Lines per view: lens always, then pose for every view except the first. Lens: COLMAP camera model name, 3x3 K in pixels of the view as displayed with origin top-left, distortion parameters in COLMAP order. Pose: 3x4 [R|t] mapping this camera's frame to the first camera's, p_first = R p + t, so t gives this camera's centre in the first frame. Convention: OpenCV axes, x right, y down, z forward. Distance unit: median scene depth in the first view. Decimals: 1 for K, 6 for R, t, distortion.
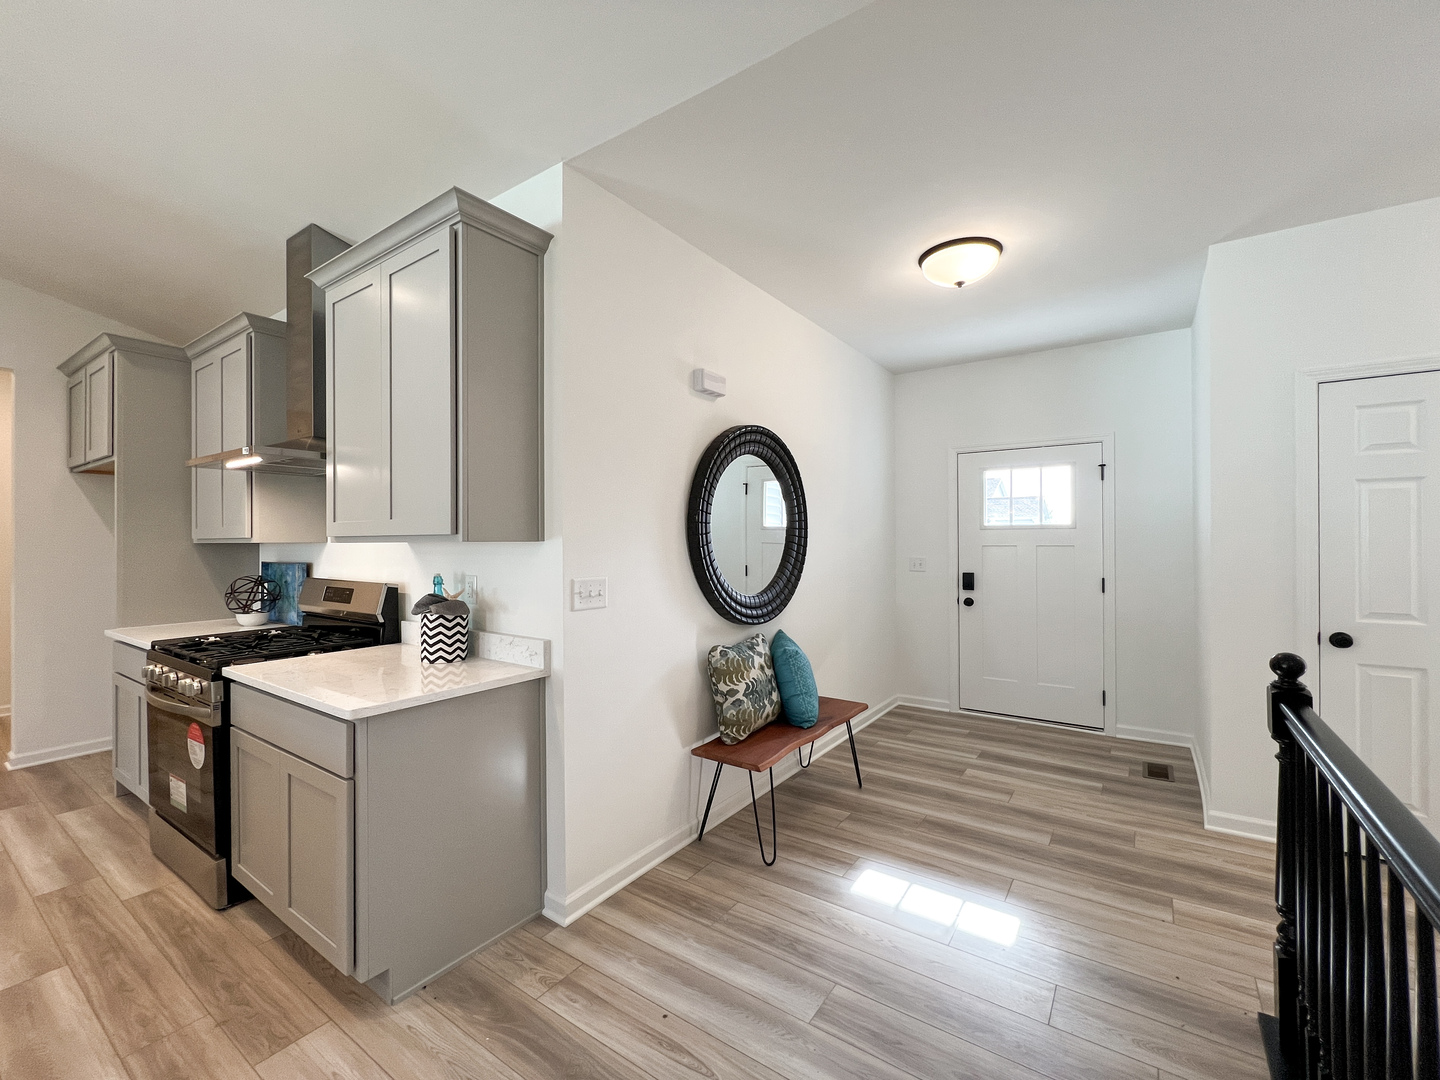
lens RADIAL K [[551.8, 0, 720.0], [0, 551.8, 540.0], [0, 0, 1]] dist [-0.001732, -0.000514]
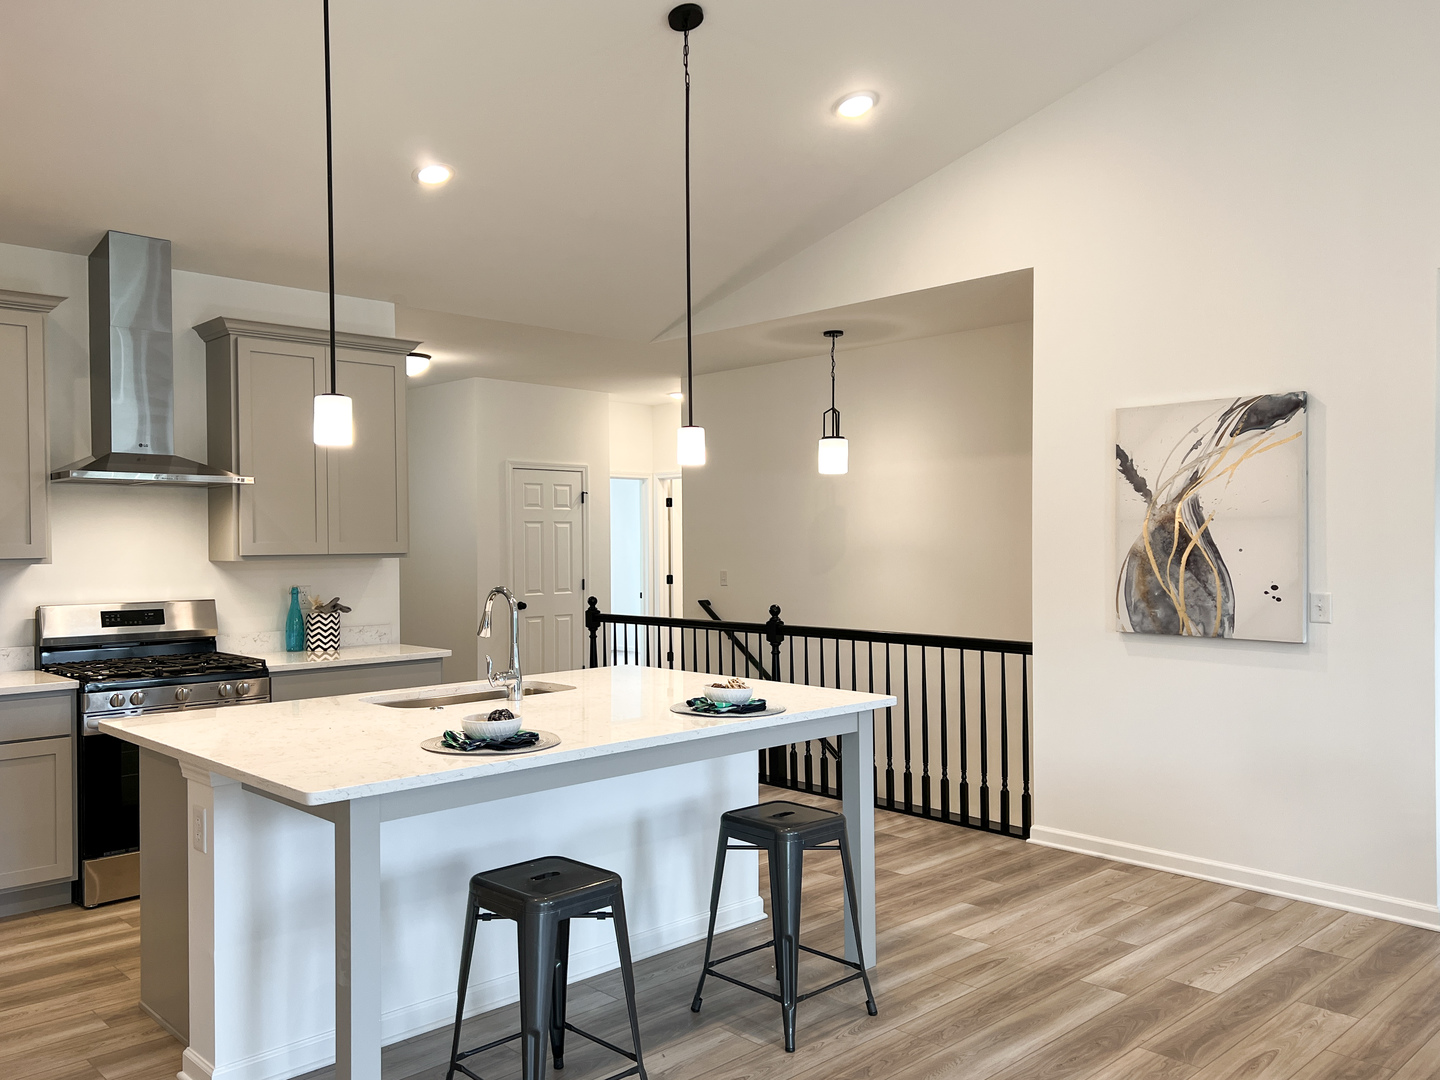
lens RADIAL K [[1087.6, 0, 663.8], [0, 1087.6, 546.7], [0, 0, 1]] dist [0.095917, -0.106687]
pose [[0.175873, -0.001071, 0.984412, -2.563619], [0.005523, 0.999985, 0.000101, -0.018635], [-0.984397, 0.005419, 0.175877, -0.214451]]
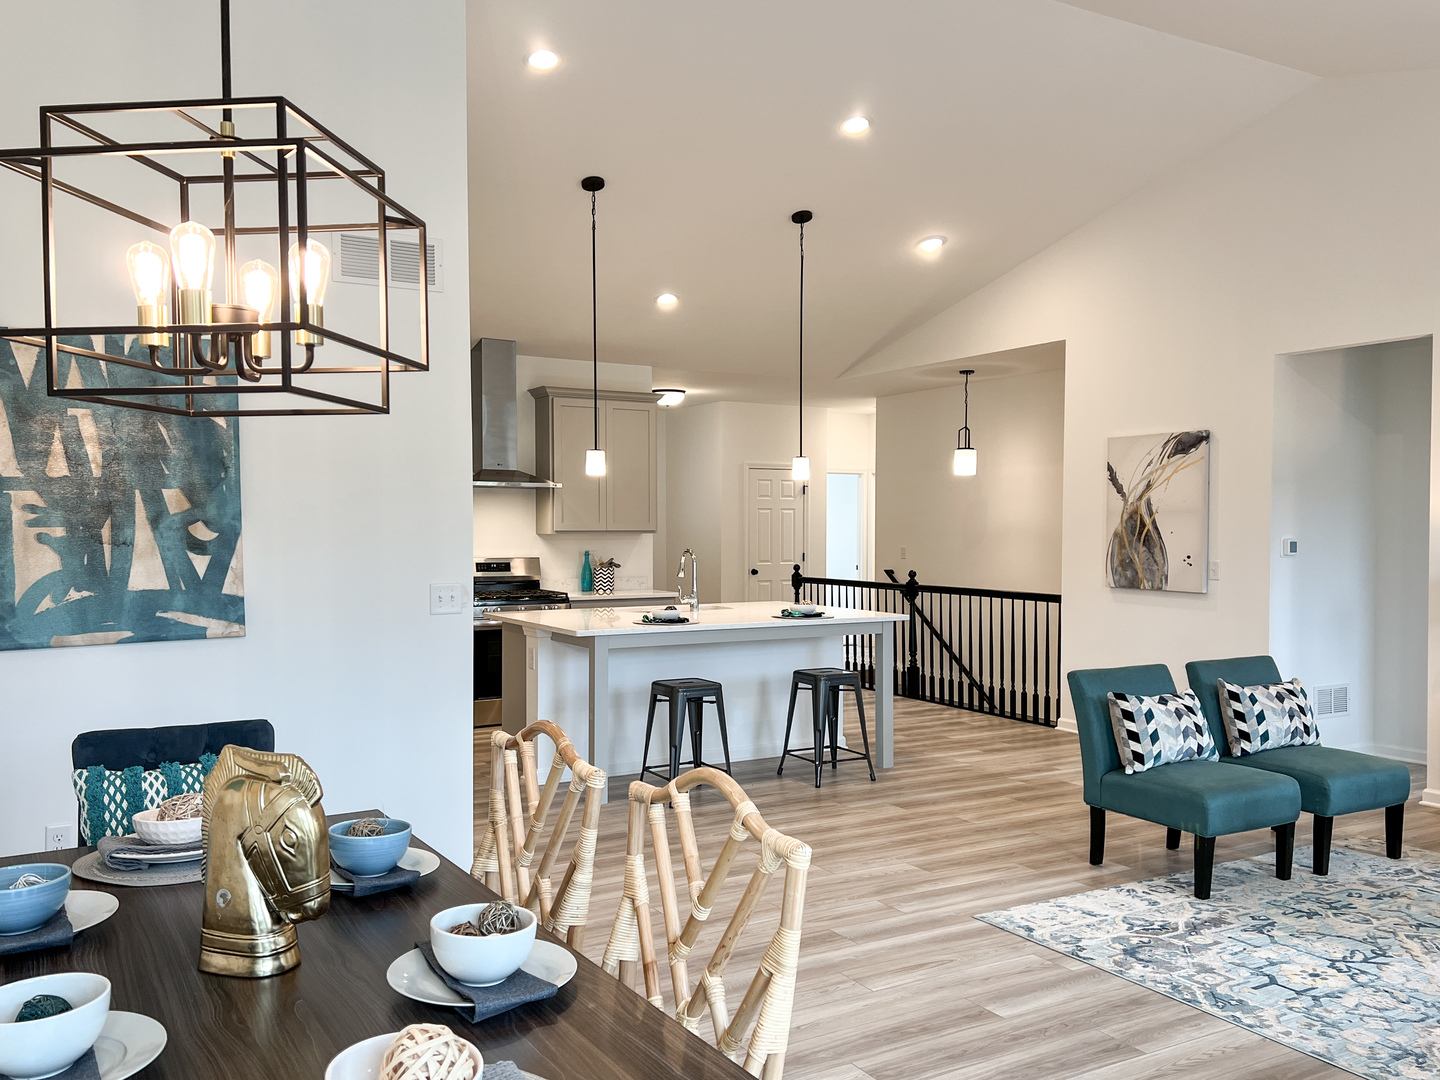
lens RADIAL K [[1098.4, 0, 756.8], [0, 1098.4, 547.9], [0, 0, 1]] dist [0.049724, -0.041048]
pose [[0.360377, -0.014792, 0.932689, -3.593531], [-0.003987, 0.999841, 0.017398, -0.013370], [-0.932798, -0.009988, 0.360261, -0.865422]]
